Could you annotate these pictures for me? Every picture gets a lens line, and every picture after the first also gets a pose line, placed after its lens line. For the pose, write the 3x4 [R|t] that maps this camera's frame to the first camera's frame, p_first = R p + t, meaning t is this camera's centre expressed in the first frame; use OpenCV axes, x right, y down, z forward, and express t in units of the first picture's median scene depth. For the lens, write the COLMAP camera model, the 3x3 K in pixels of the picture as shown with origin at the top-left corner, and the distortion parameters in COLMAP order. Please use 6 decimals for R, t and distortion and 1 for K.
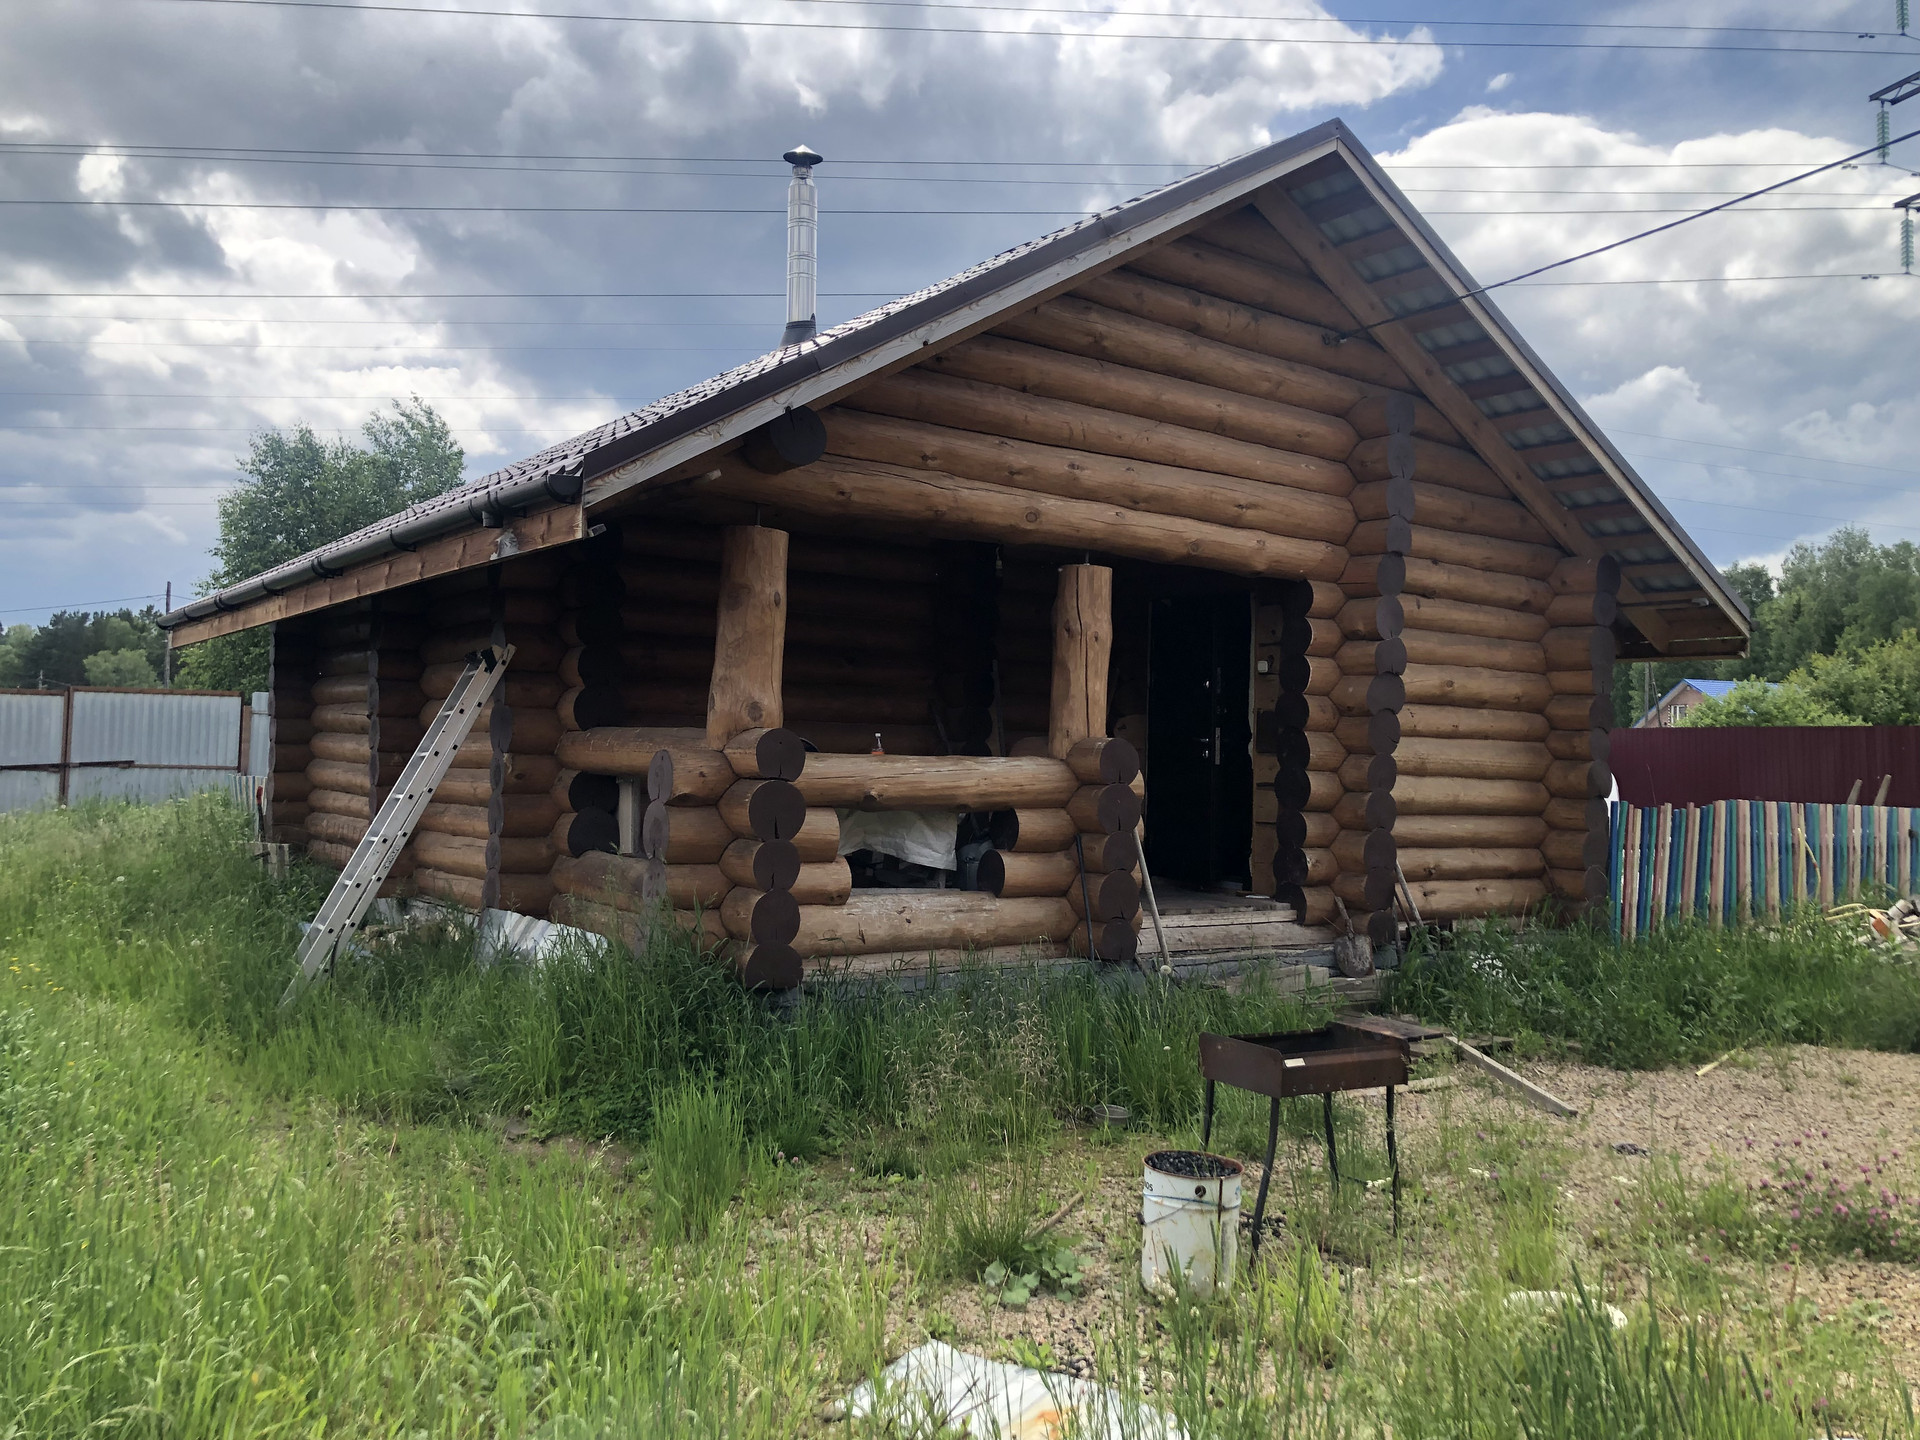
lens RADIAL K [[1567.7, 0, 948.8], [0, 1567.7, 709.4], [0, 0, 1]] dist [0.048610, -0.065149]
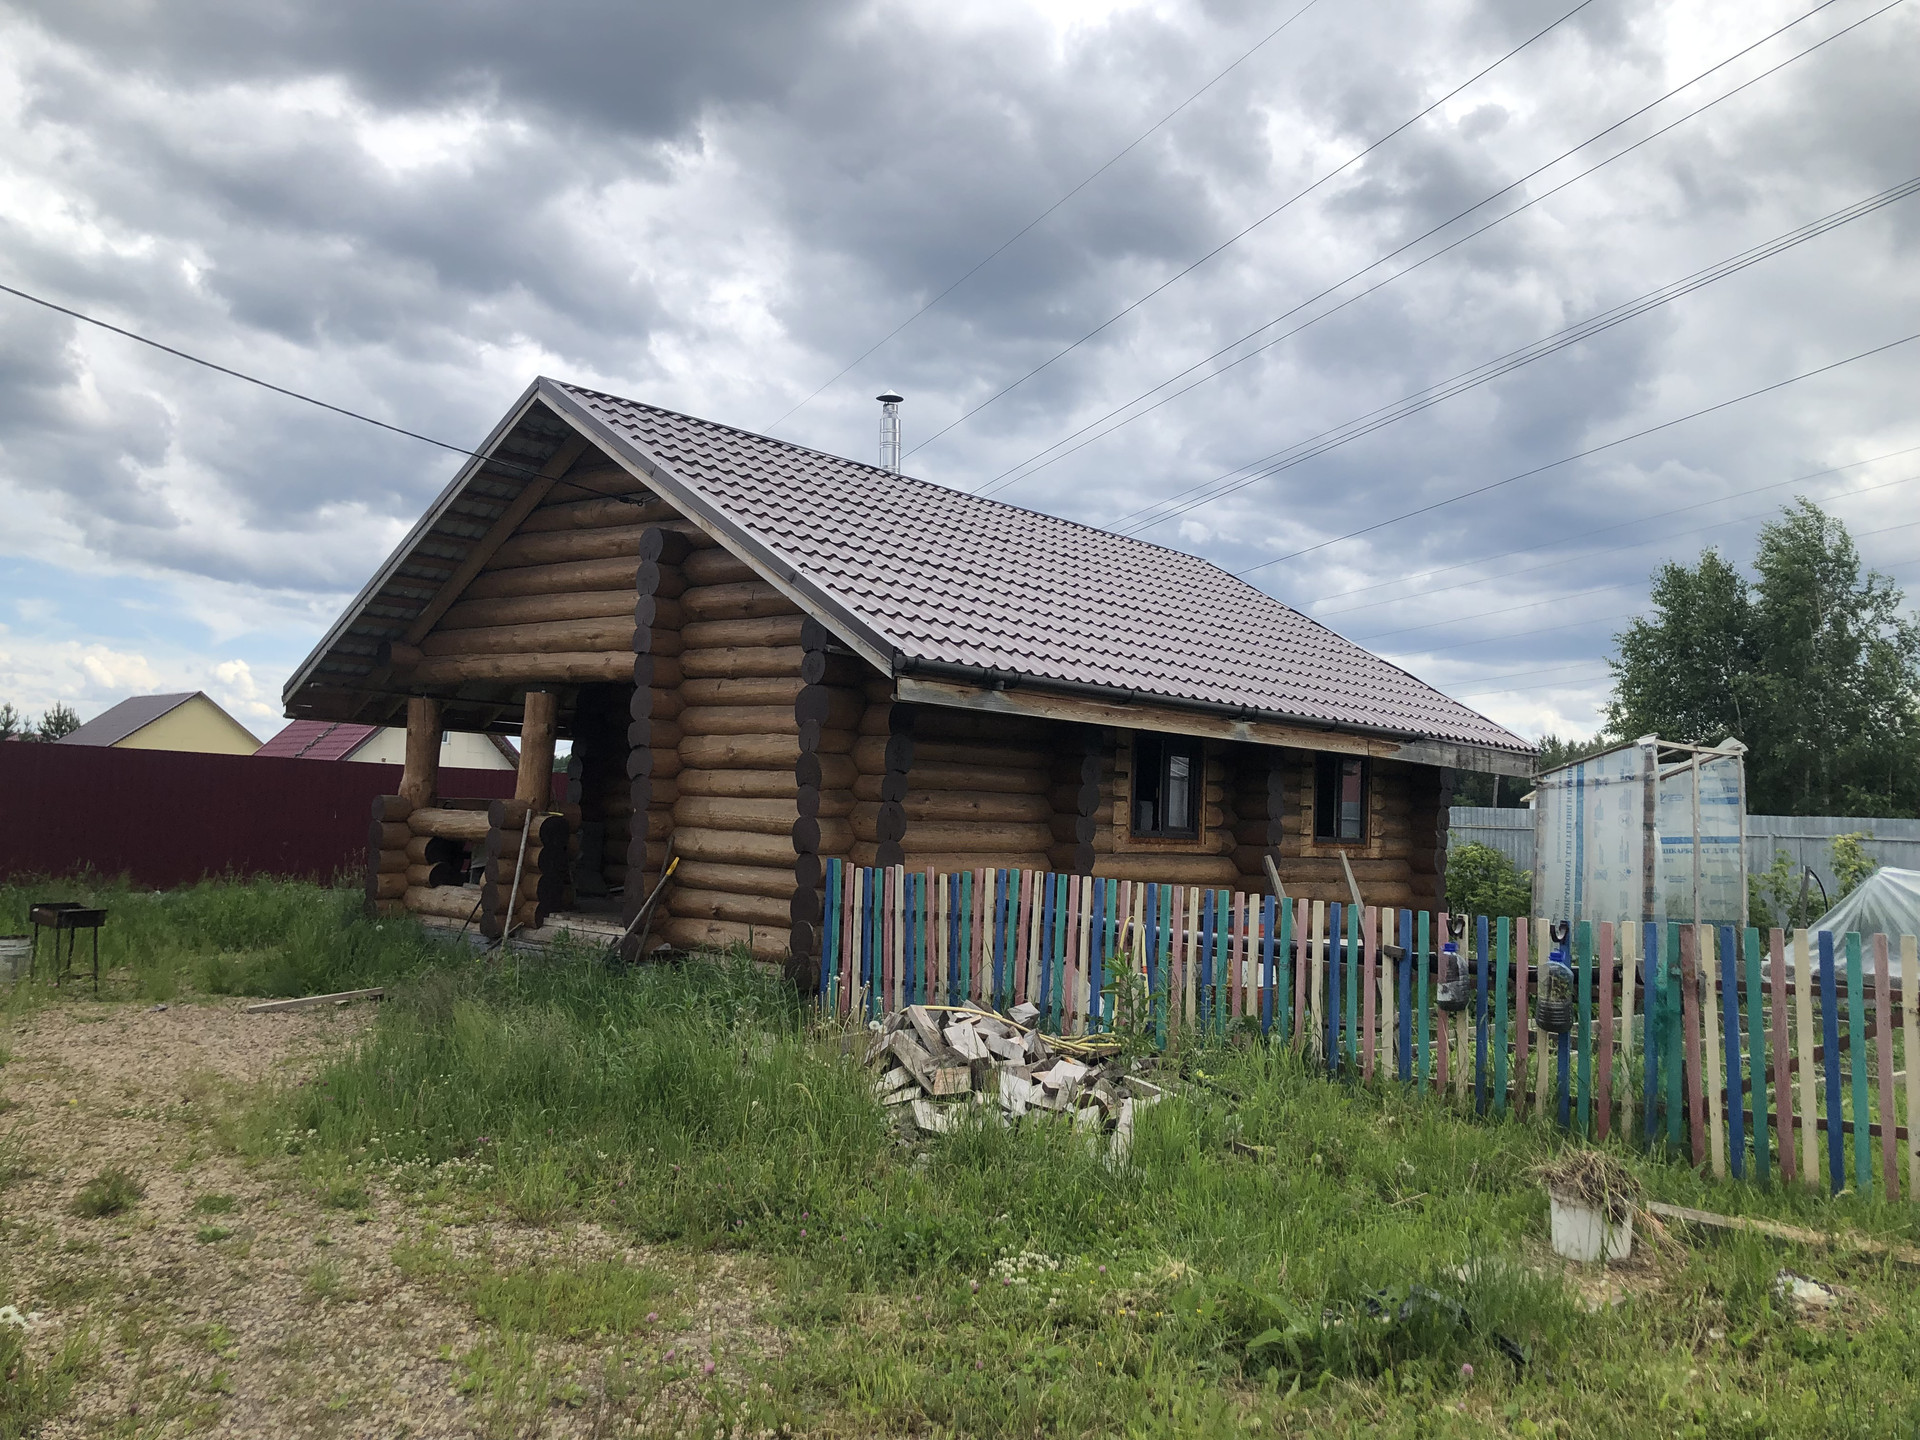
lens RADIAL K [[1567.7, 0, 948.8], [0, 1567.7, 709.4], [0, 0, 1]] dist [0.048610, -0.065149]
pose [[0.215899, -0.085238, -0.972688, 1.488847], [-0.005773, 0.996053, -0.088567, 0.055451], [0.976399, 0.024737, 0.214555, 0.914220]]
